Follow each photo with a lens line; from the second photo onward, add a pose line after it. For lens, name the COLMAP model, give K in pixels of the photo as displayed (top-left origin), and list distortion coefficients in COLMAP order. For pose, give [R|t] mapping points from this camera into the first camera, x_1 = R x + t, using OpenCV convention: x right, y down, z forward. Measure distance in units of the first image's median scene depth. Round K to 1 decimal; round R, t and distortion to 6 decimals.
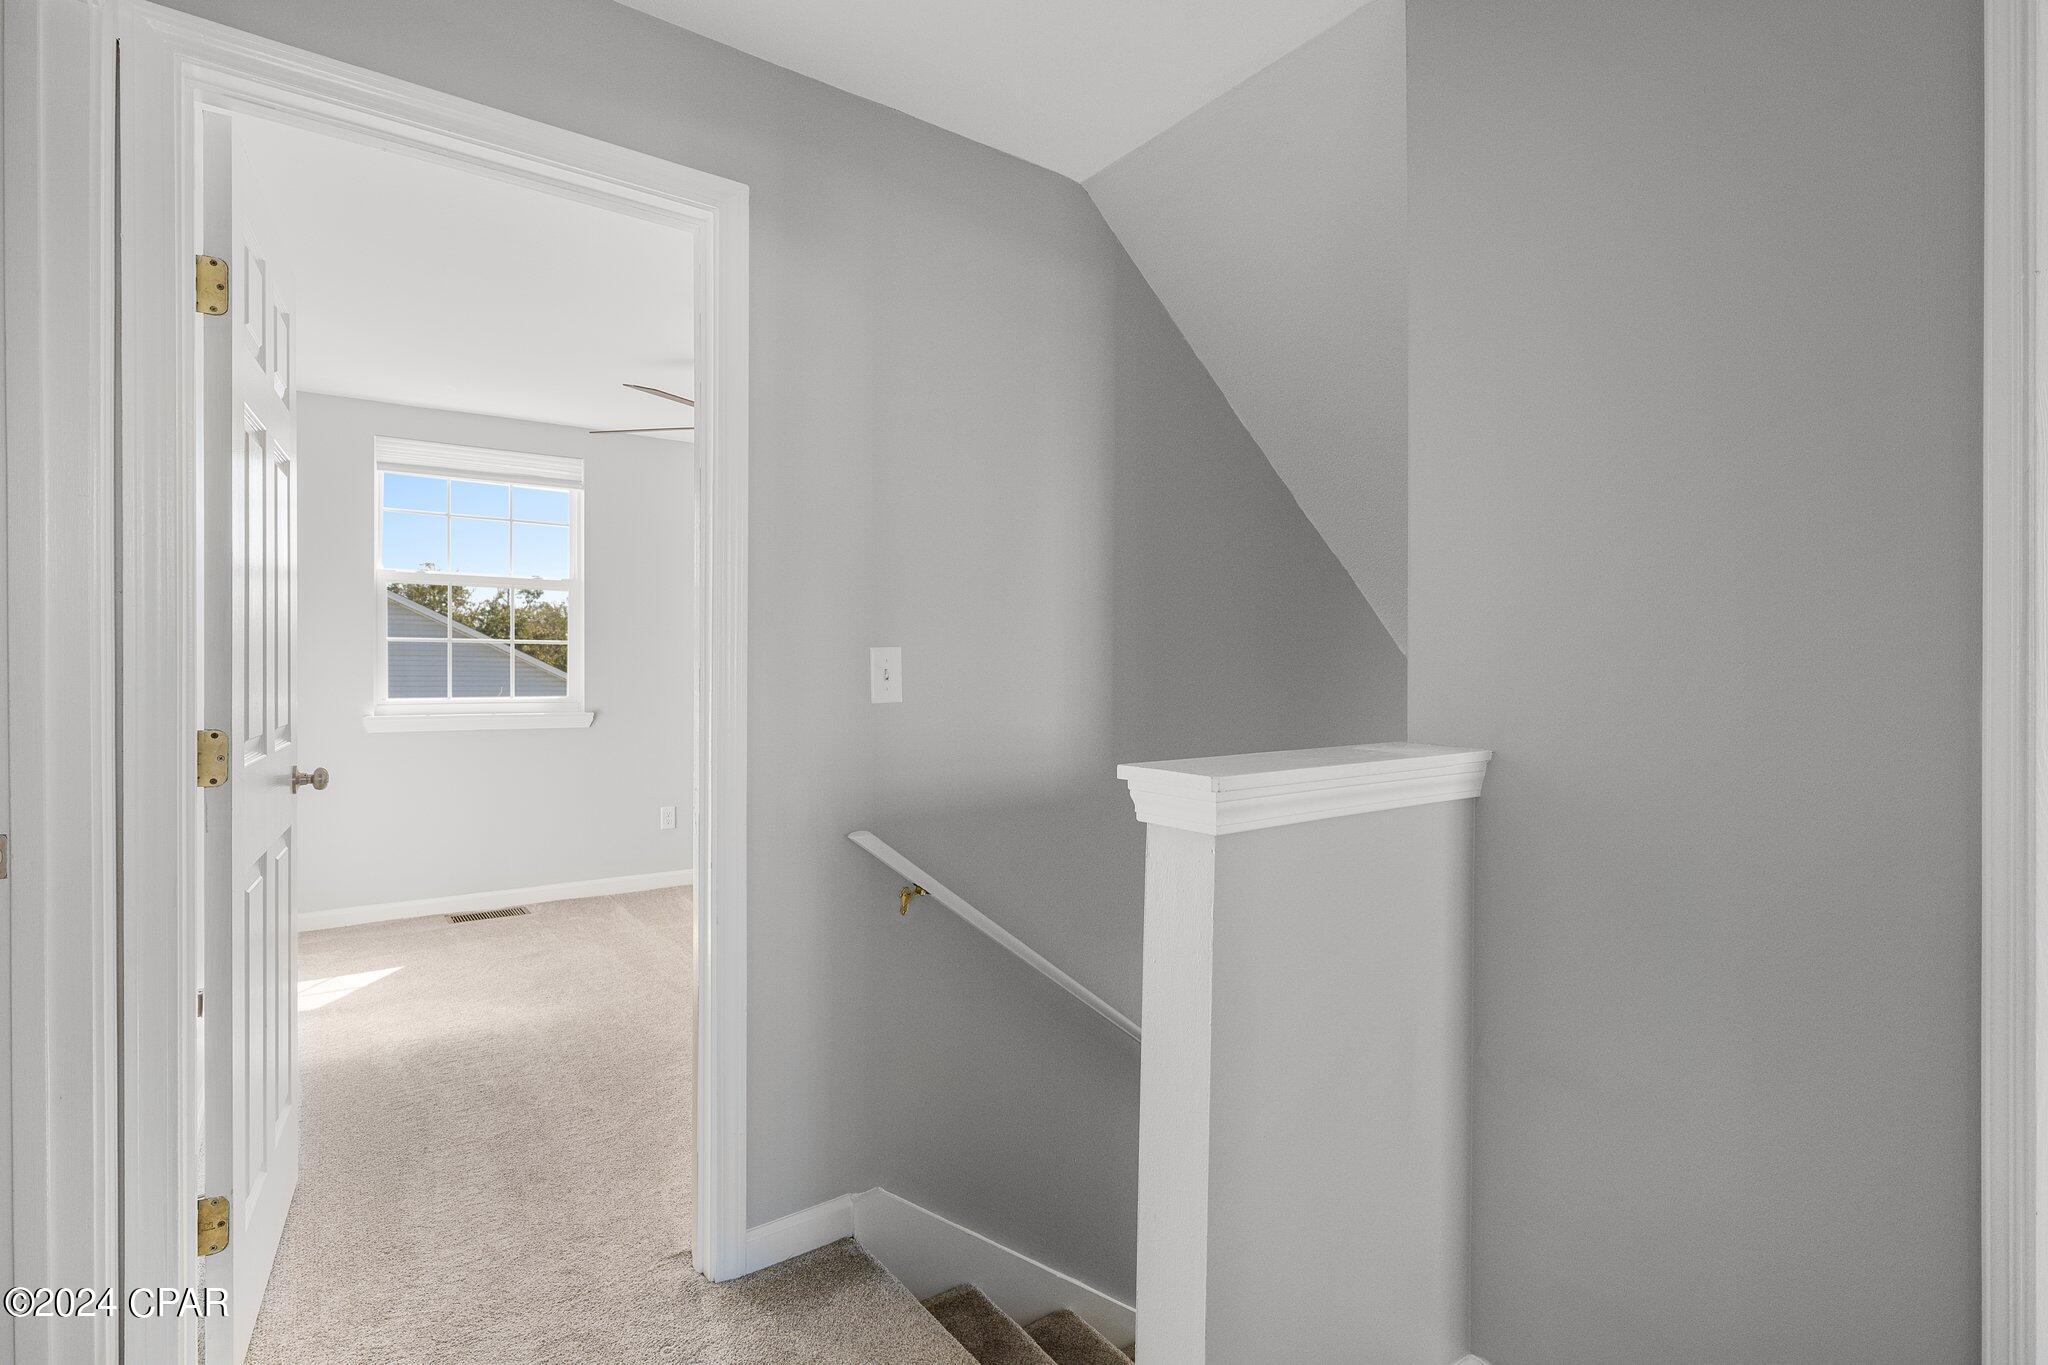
lens RADIAL K [[985.2, 0, 1028.7], [0, 985.2, 678.8], [0, 0, 1]] dist [0.010500, 0.000784]
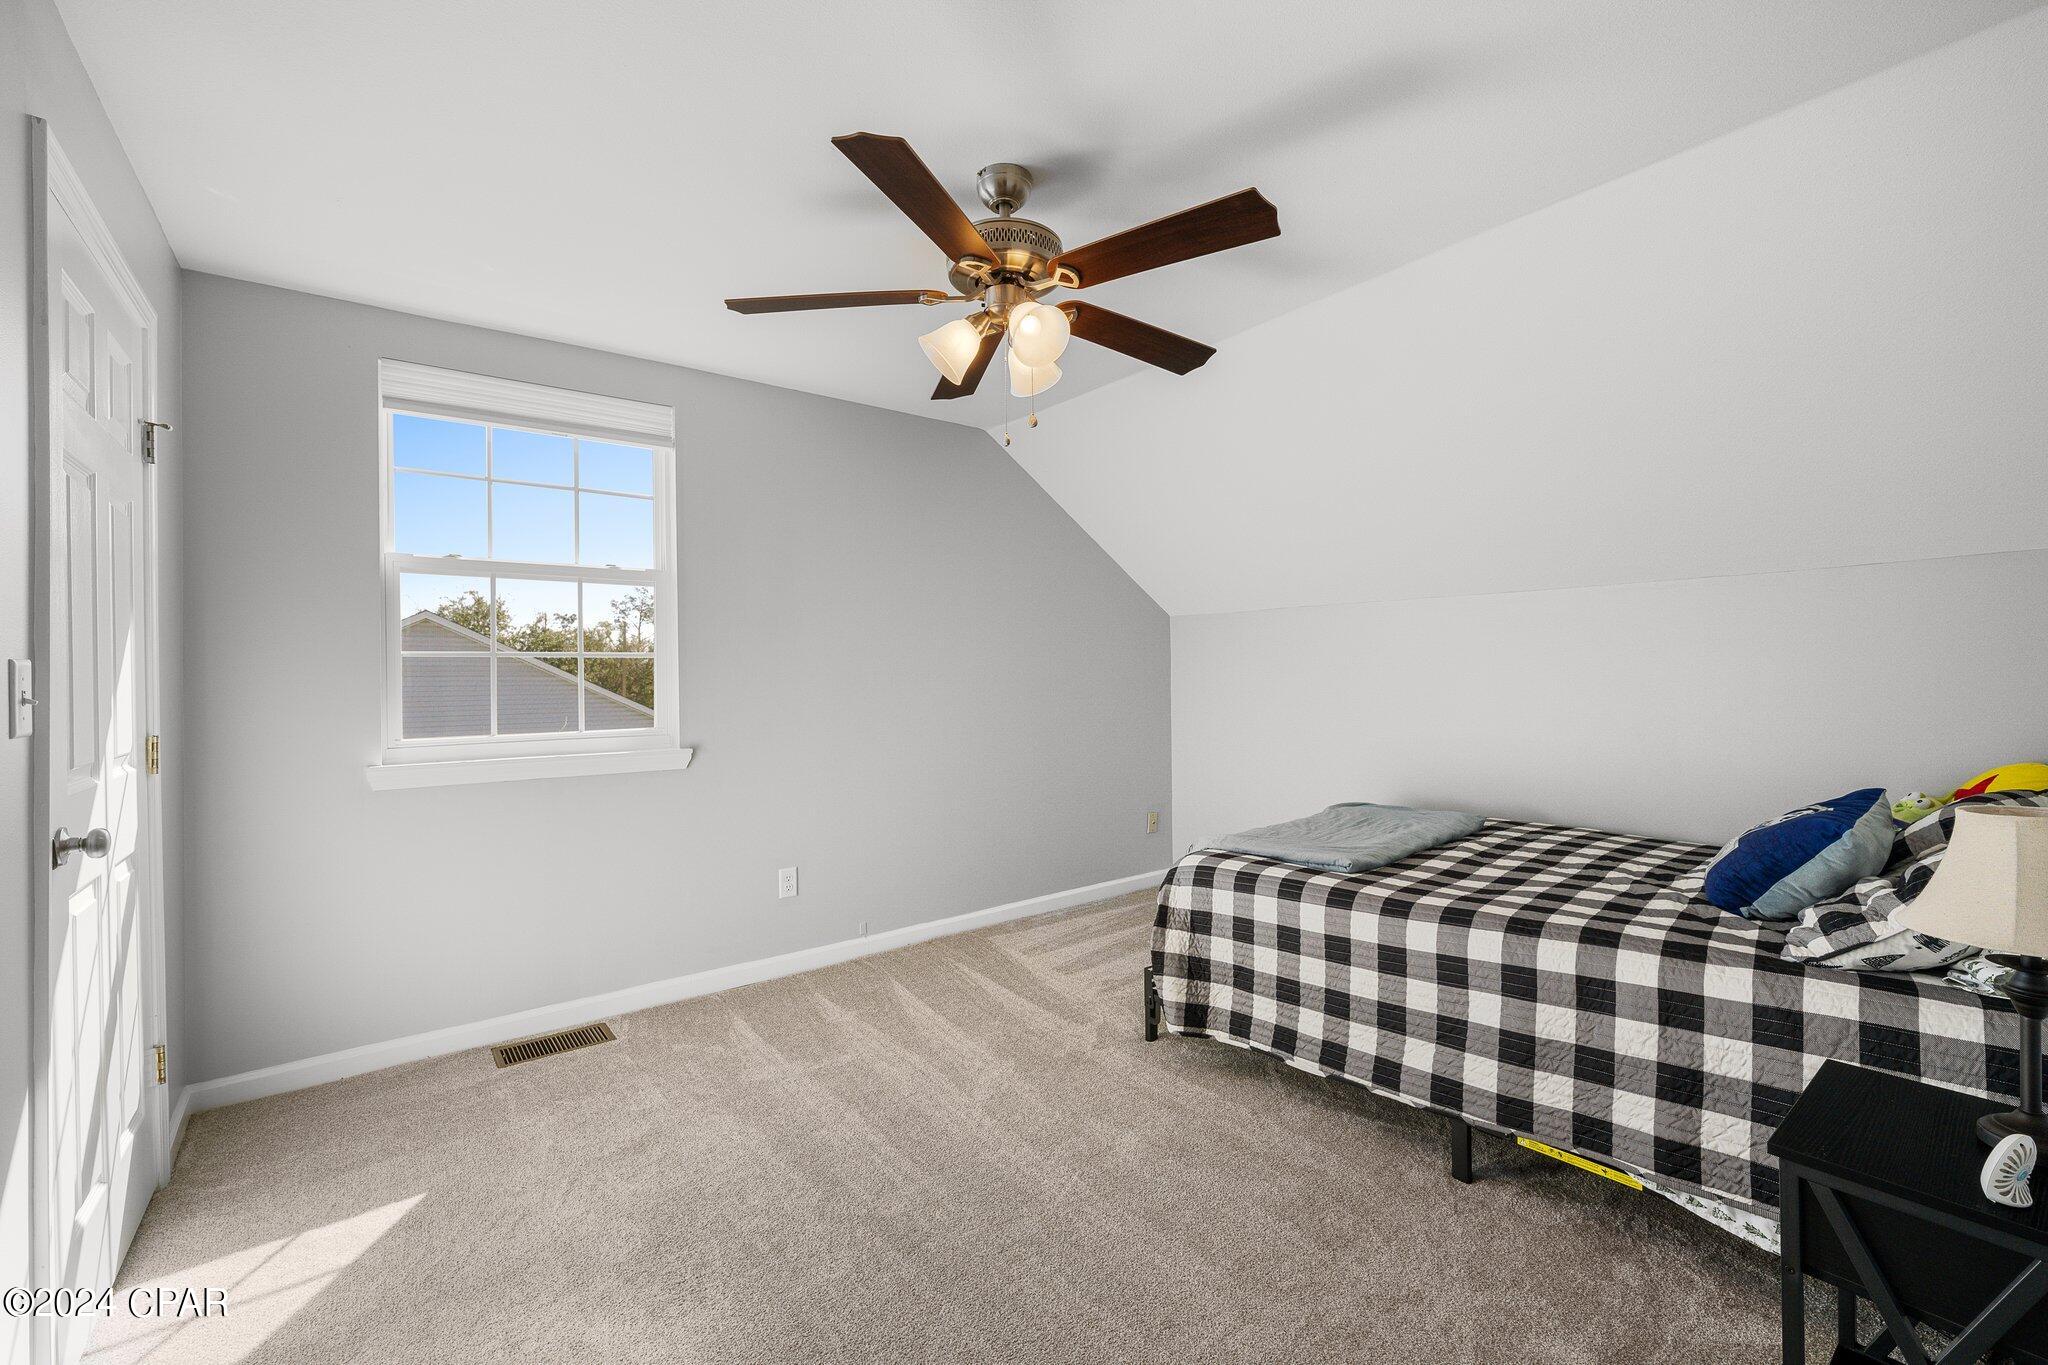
lens RADIAL K [[821.6, 0, 1024.0], [0, 821.6, 682.5], [0, 0, 1]] dist [0.000005, -0.000209]
pose [[0.998930, -0.015995, 0.043392, -0.225672], [0.016202, 0.999859, -0.004424, -0.009105], [-0.043315, 0.005122, 0.999048, 0.385882]]
